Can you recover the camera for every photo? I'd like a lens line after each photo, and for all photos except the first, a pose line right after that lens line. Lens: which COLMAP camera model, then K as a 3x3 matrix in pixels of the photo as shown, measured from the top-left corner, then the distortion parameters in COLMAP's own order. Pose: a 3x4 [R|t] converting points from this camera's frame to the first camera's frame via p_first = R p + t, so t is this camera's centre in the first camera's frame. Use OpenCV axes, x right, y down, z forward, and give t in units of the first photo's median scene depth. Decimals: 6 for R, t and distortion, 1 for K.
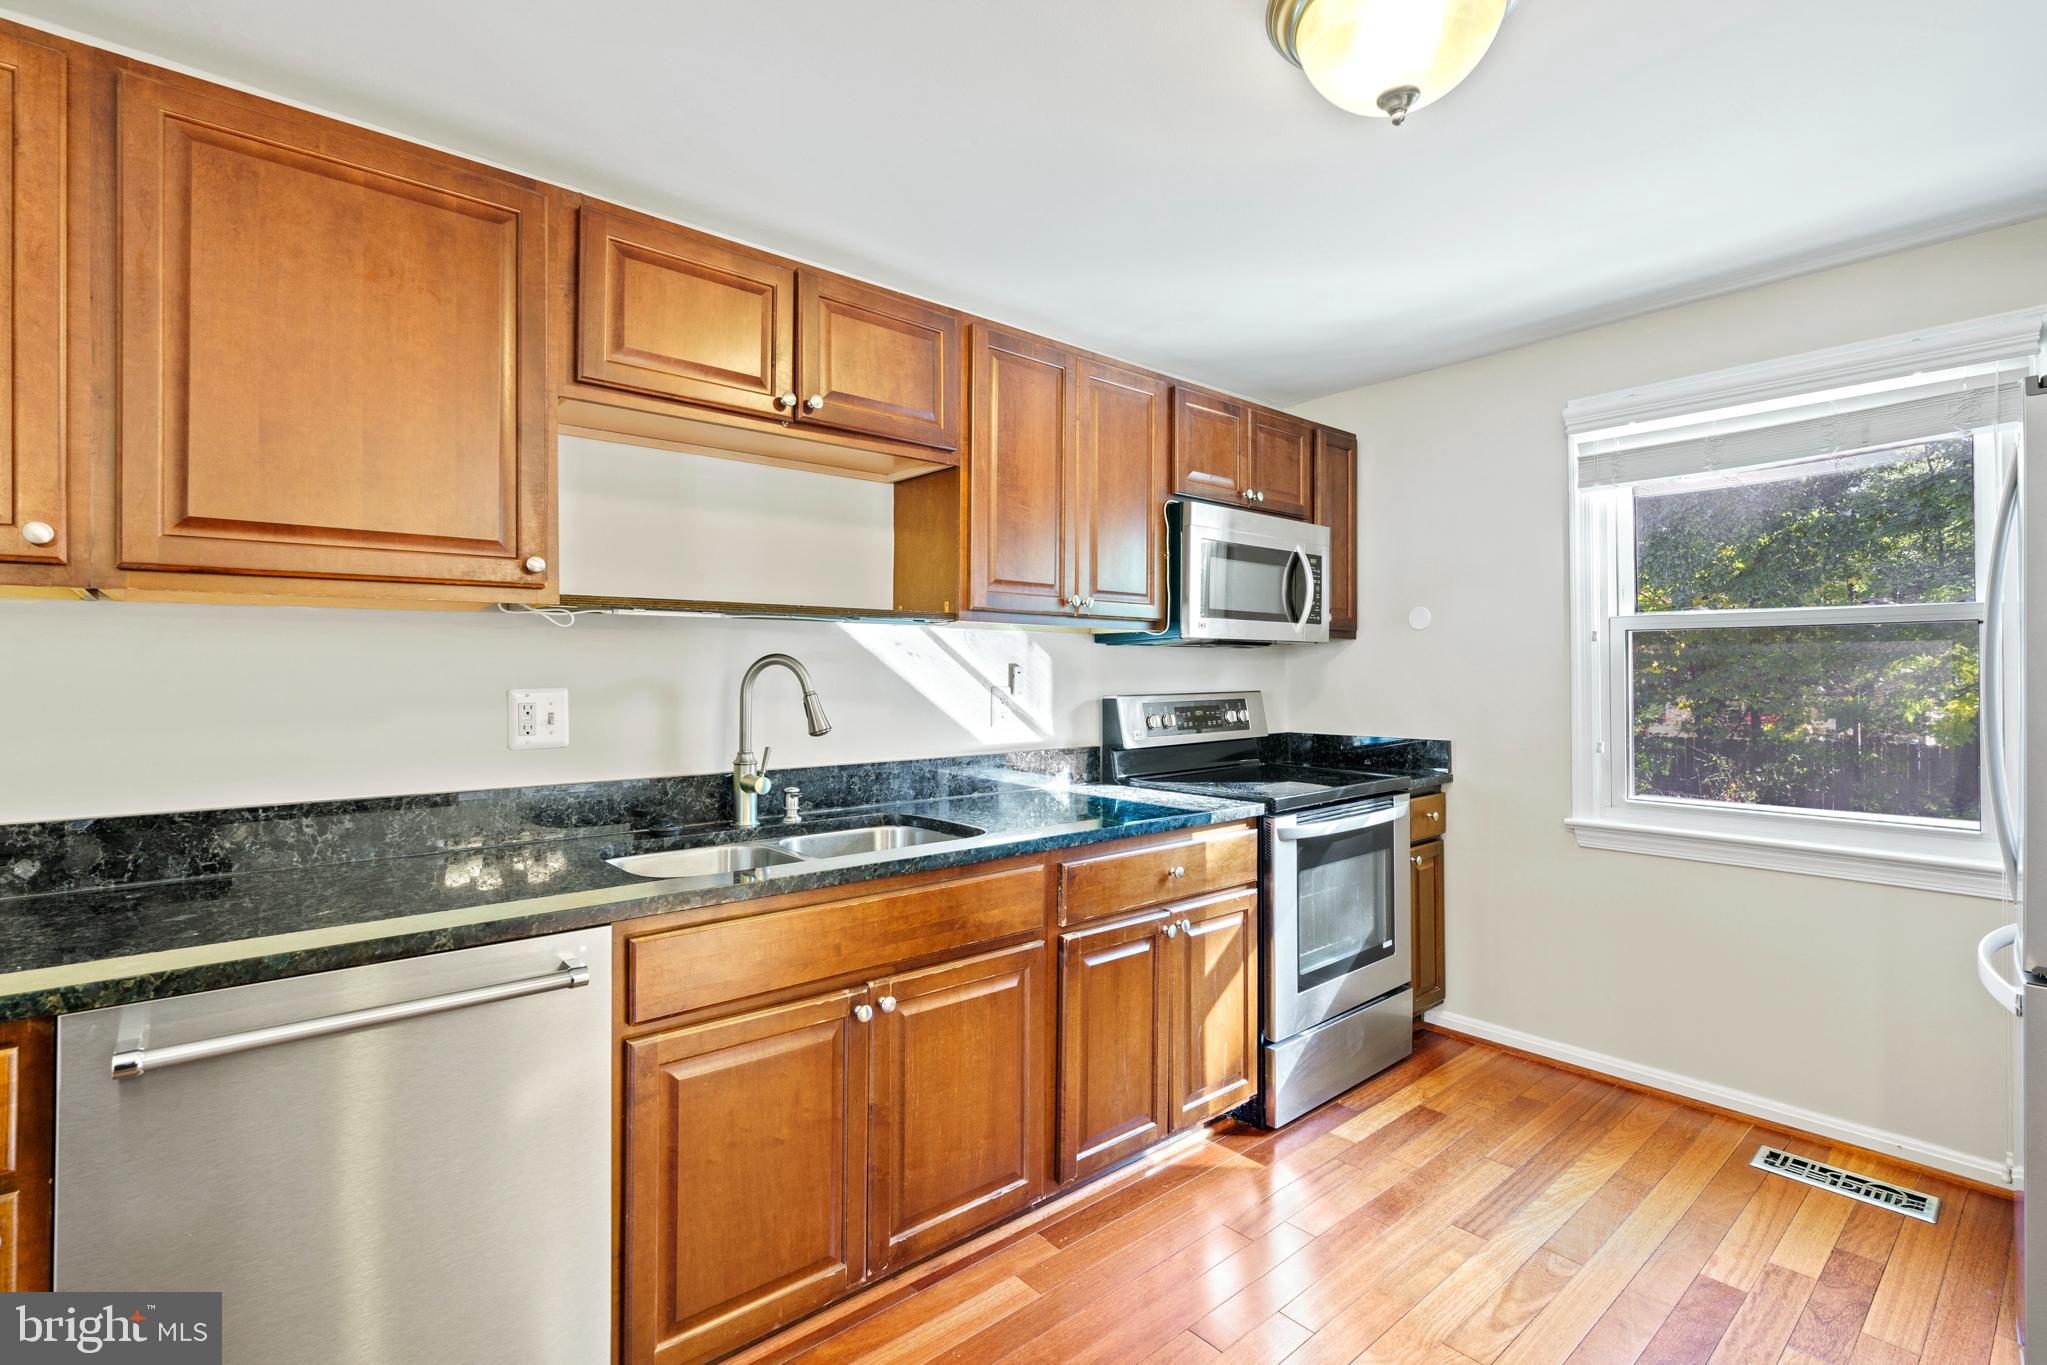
lens RADIAL K [[945.0, 0, 1016.6], [0, 945.0, 660.6], [0, 0, 1]] dist [-0.000979, 0.001052]
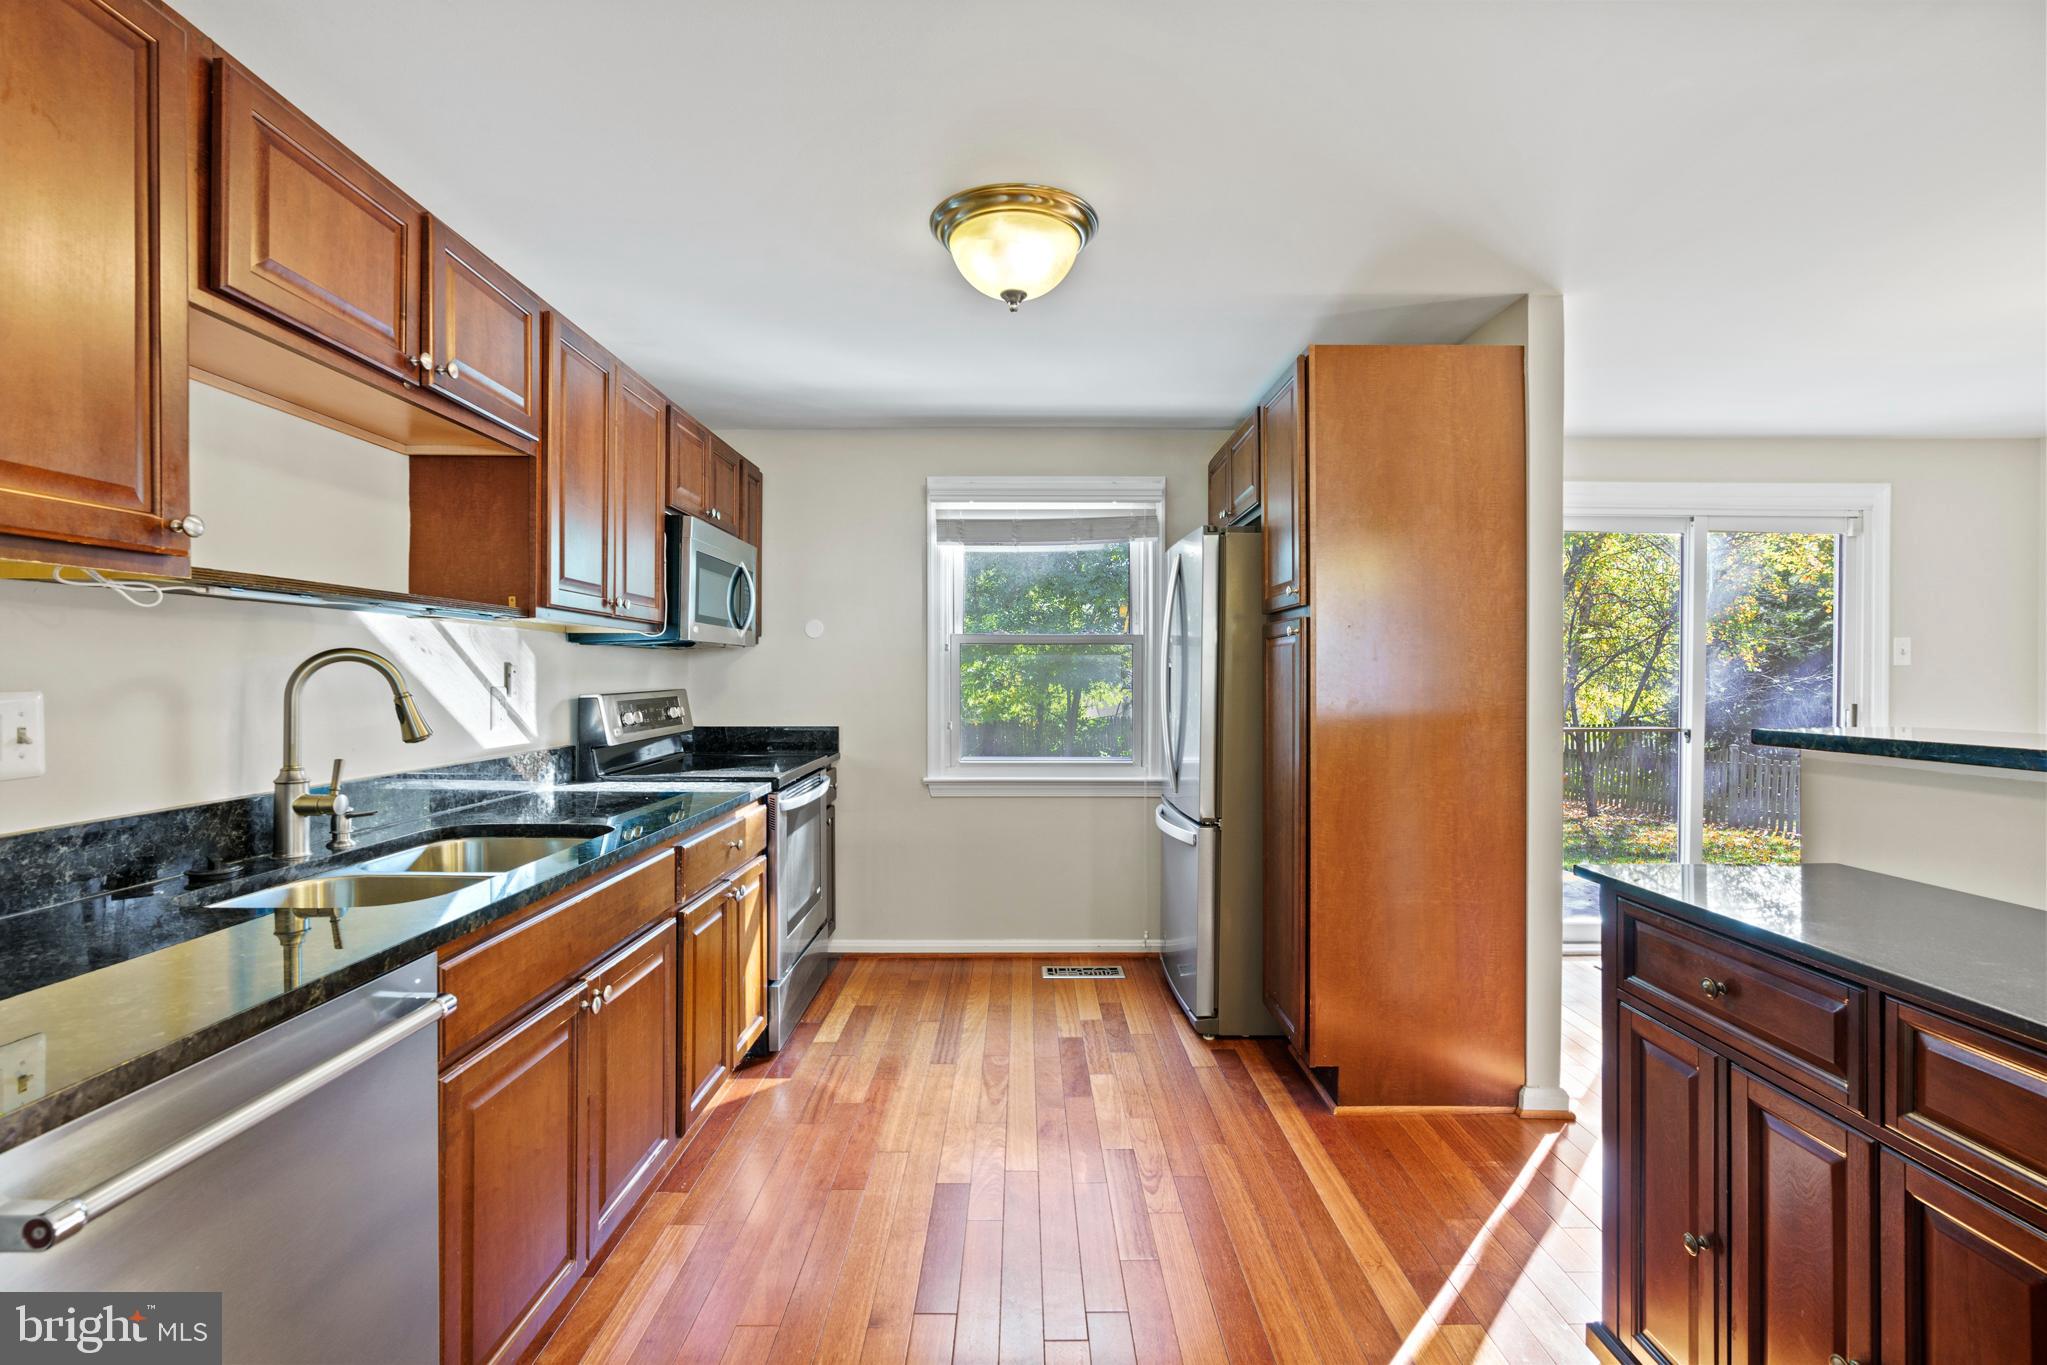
lens RADIAL K [[928.2, 0, 1023.5], [0, 928.2, 682.5], [0, 0, 1]] dist [0.002470, 0.001302]
pose [[0.650862, -0.005561, 0.759176, -0.414709], [-0.010286, 0.999817, 0.016142, 0.003352], [-0.759126, -0.018315, 0.650685, 0.003132]]
